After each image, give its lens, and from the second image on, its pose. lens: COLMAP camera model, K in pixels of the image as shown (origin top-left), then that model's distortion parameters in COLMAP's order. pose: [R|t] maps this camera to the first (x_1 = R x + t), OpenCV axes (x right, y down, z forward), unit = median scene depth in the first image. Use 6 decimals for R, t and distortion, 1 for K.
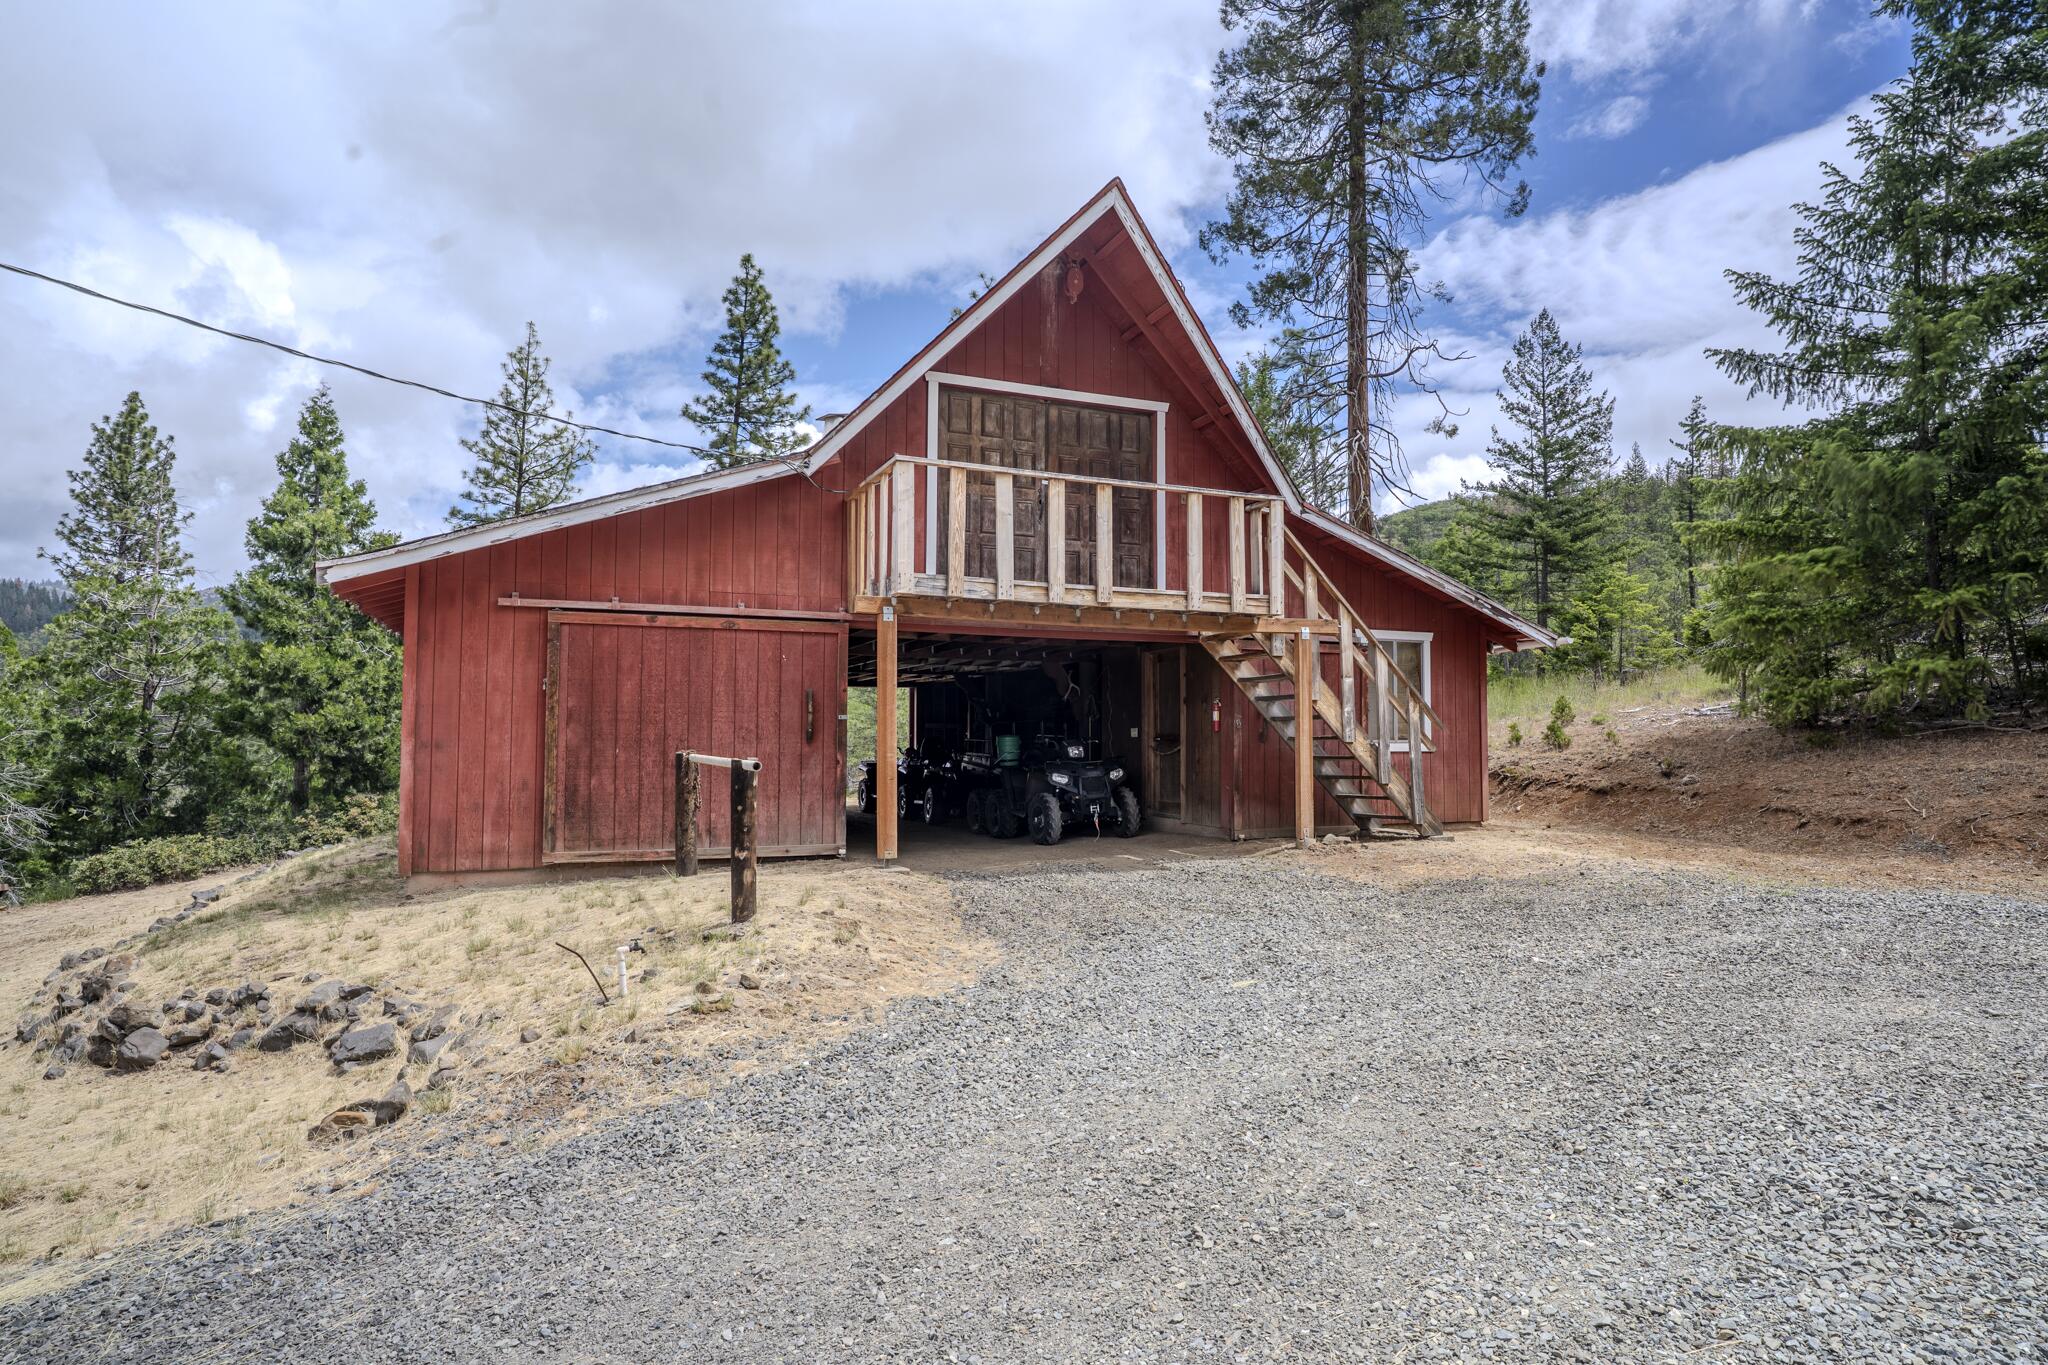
lens RADIAL K [[1134.8, 0, 1024.3], [0, 1134.8, 684.5], [0, 0, 1]] dist [-0.053665, 0.041021]
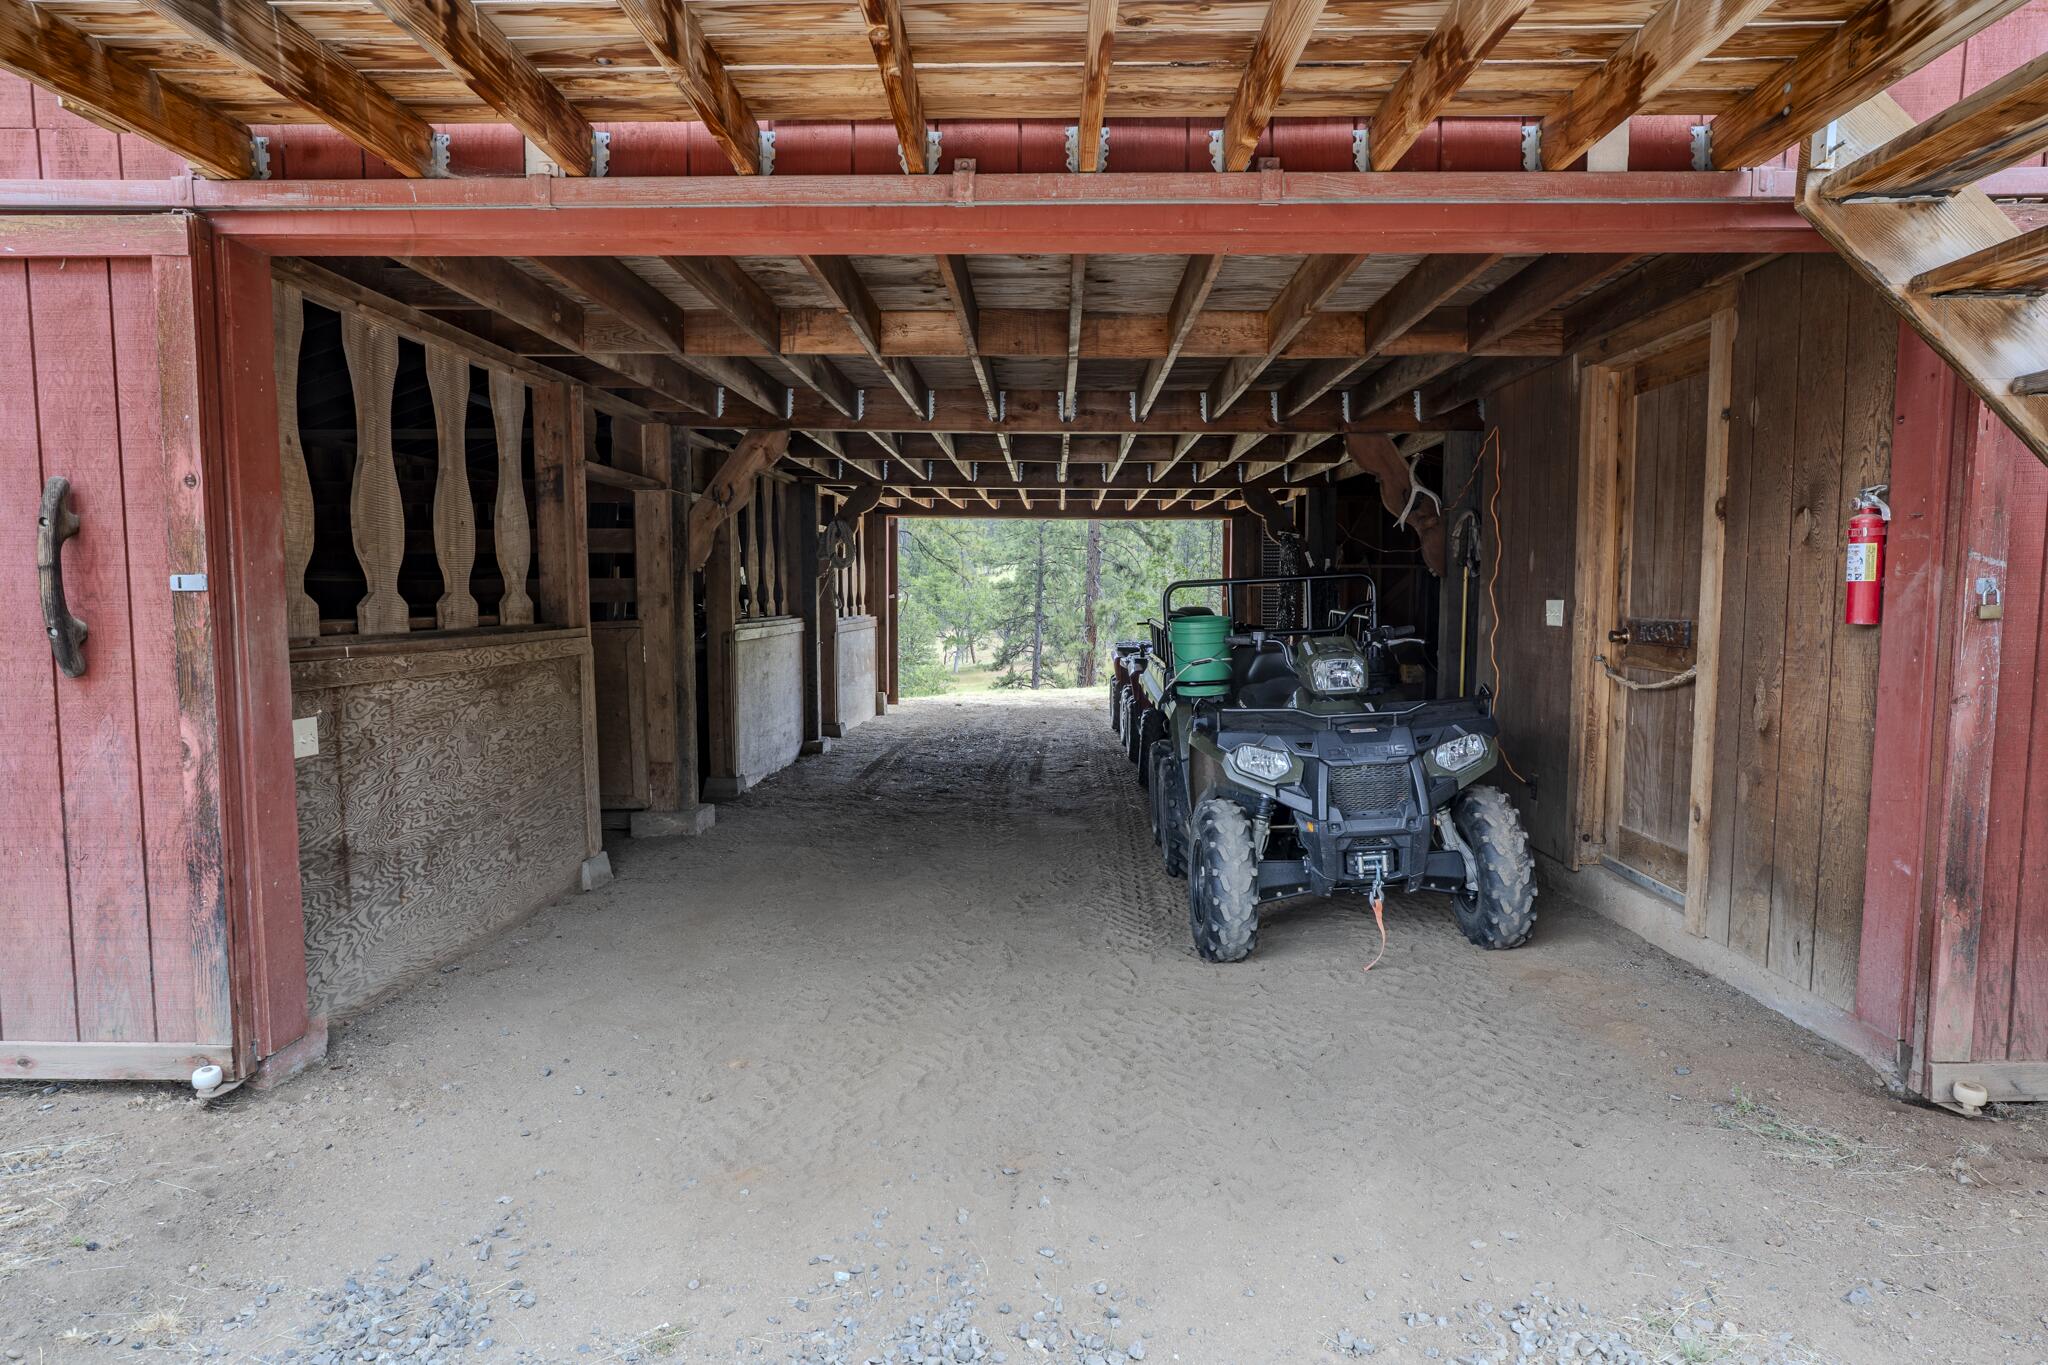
lens RADIAL K [[1134.8, 0, 1024.3], [0, 1134.8, 684.5], [0, 0, 1]] dist [-0.053665, 0.041021]
pose [[0.906214, 0.034862, -0.421380, 0.103466], [0.019934, 0.991964, 0.124937, 0.019249], [0.422349, -0.121619, 0.898237, 0.674974]]
